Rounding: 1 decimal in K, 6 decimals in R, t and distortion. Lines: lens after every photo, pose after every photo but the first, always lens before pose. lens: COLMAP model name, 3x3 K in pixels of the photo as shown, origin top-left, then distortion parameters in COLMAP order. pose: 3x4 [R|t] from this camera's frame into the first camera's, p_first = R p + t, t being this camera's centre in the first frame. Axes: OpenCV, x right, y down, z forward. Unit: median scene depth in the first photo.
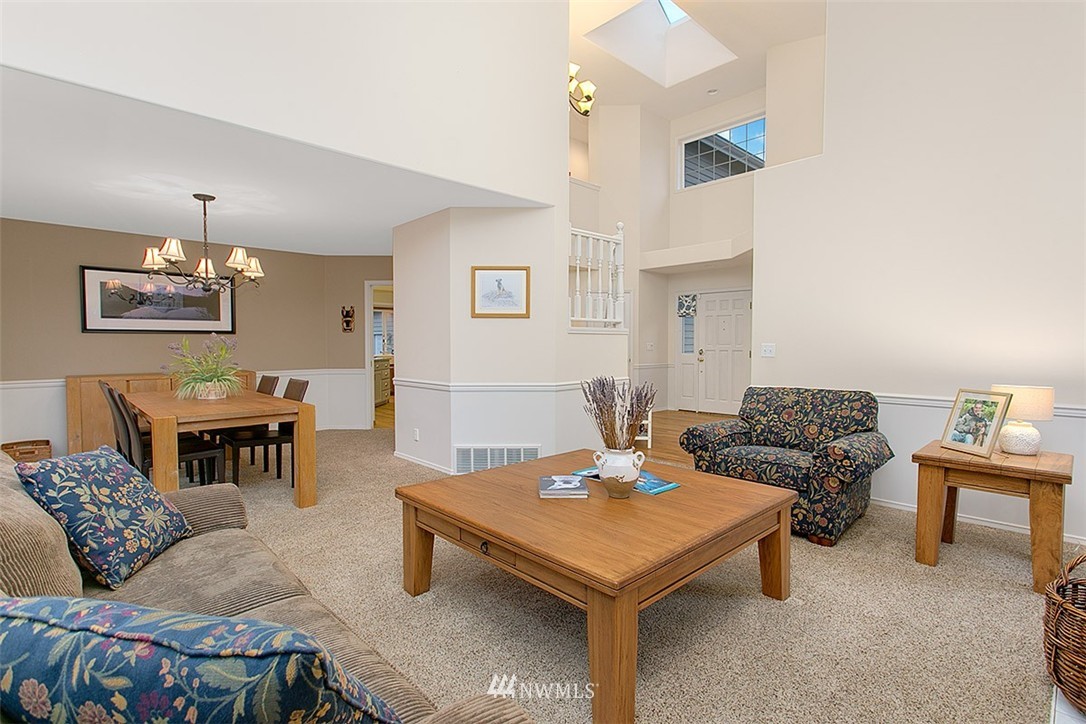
lens RADIAL K [[518.0, 0, 536.4], [0, 518.0, 359.8], [0, 0, 1]] dist [0.003890, -0.000158]
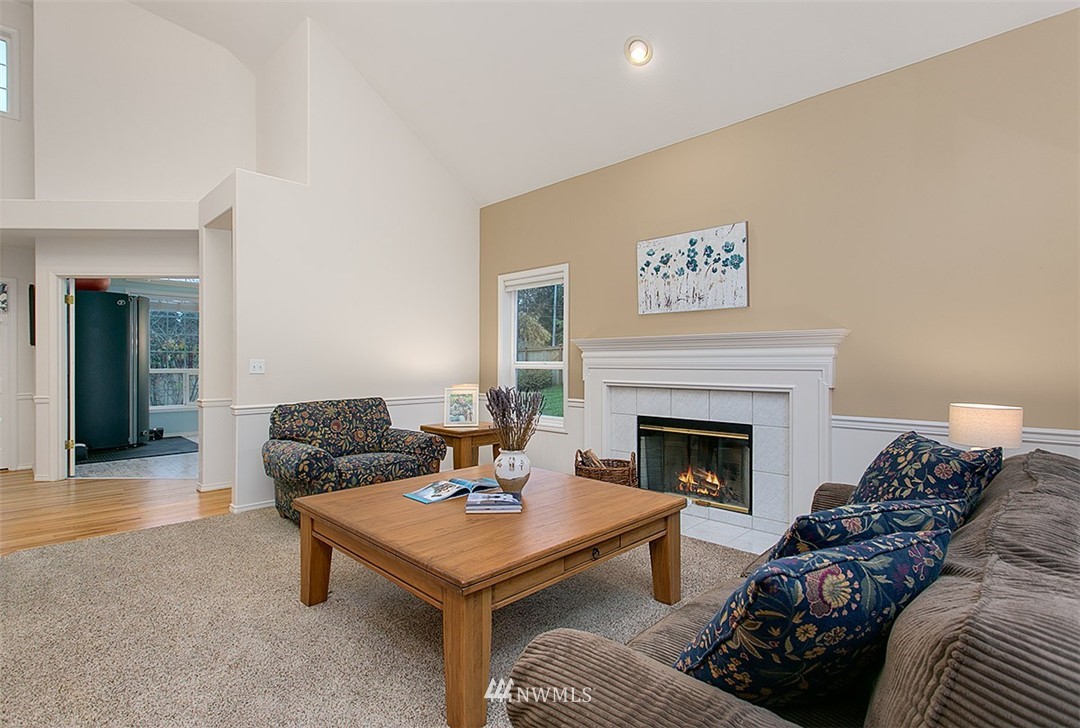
lens RADIAL K [[535.0, 0, 537.3], [0, 535.0, 362.2], [0, 0, 1]] dist [0.005636, 0.000082]
pose [[-0.068806, 0.003226, 0.997625, -0.700850], [0.030117, 0.999546, -0.001155, -0.011159], [-0.997175, 0.029966, -0.068872, 0.717767]]
